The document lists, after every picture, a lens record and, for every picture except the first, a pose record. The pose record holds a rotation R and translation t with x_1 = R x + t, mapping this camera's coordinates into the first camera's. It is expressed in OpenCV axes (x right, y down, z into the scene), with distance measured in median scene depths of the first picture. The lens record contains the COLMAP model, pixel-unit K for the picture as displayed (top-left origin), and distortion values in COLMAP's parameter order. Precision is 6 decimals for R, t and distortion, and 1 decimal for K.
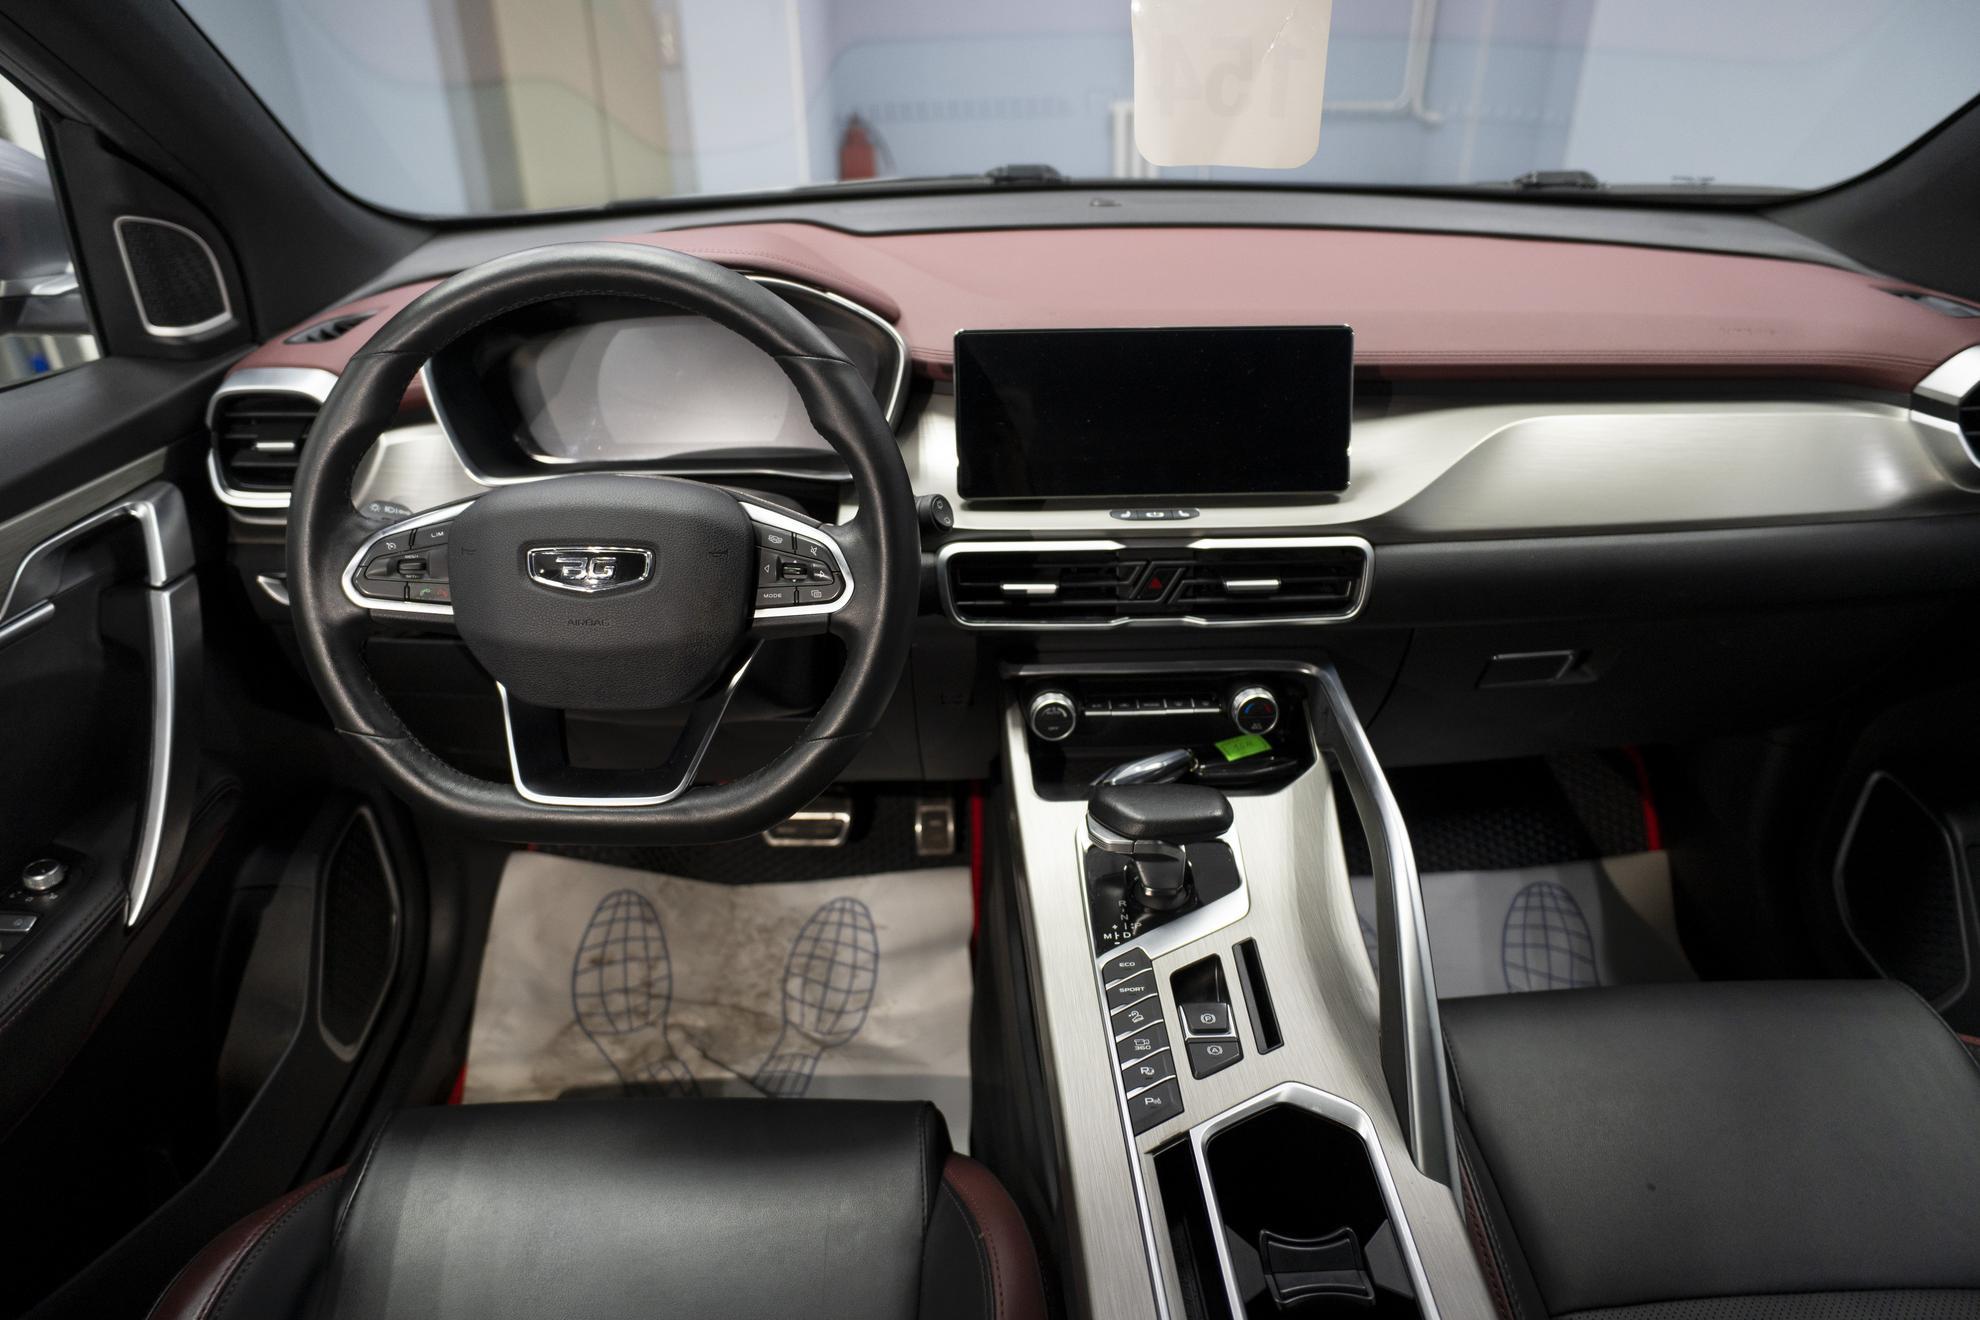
lens RADIAL K [[1281.4, 0, 990.0], [0, 1281.4, 660.0], [0, 0, 1]] dist [-0.129817, 0.070962]
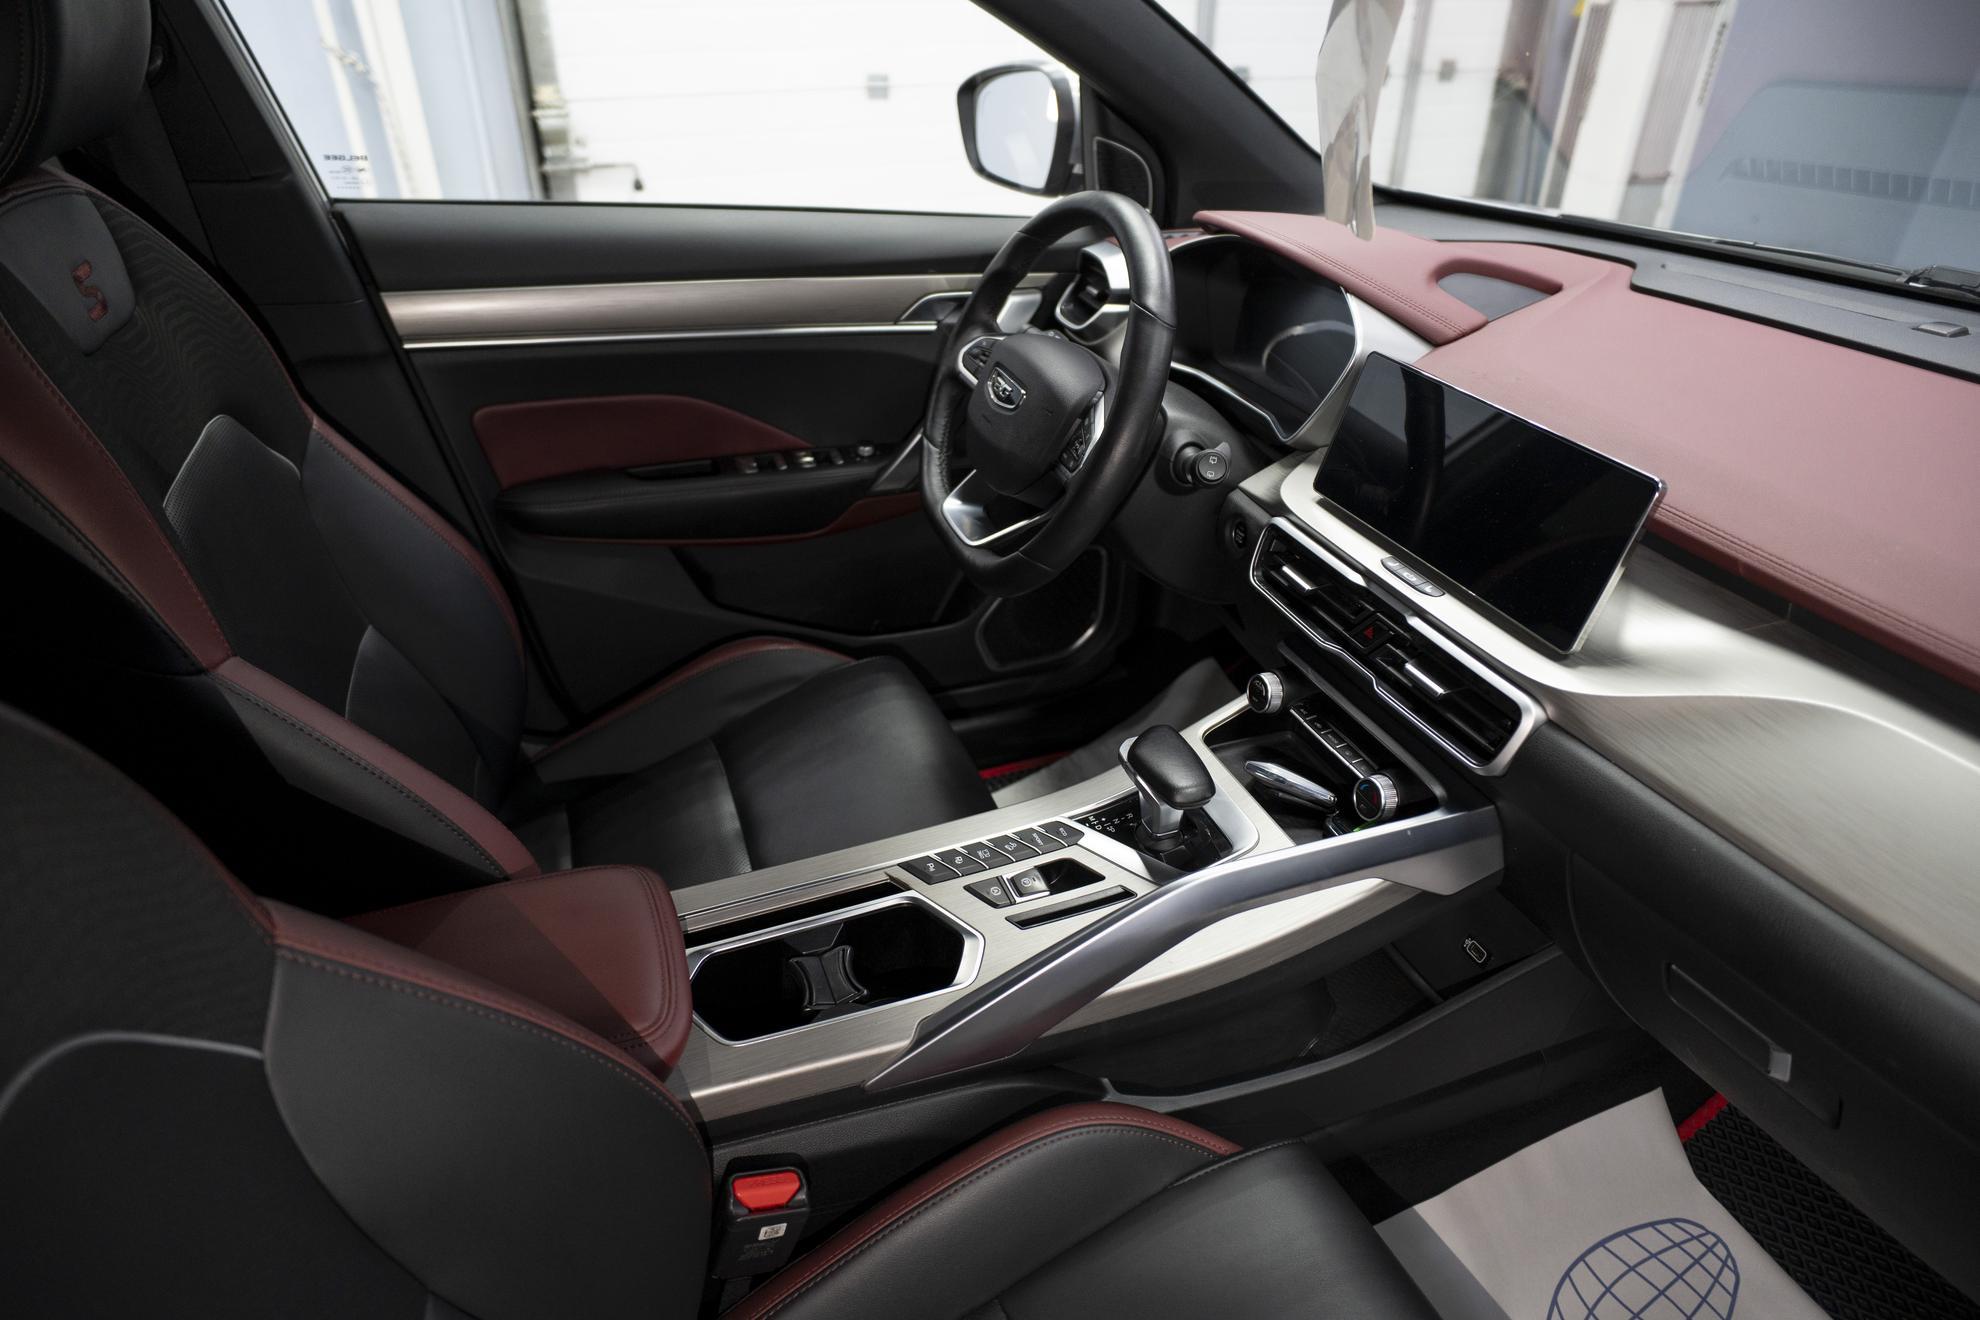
lens RADIAL K [[1146.0, 0, 990.0], [0, 1146.0, 660.0], [0, 0, 1]] dist [-0.056539, 0.046184]
pose [[0.303785, 0.496638, -0.813059, 0.807704], [-0.471297, 0.819997, 0.324784, -0.200149], [0.828006, 0.284528, 0.483166, 0.316996]]
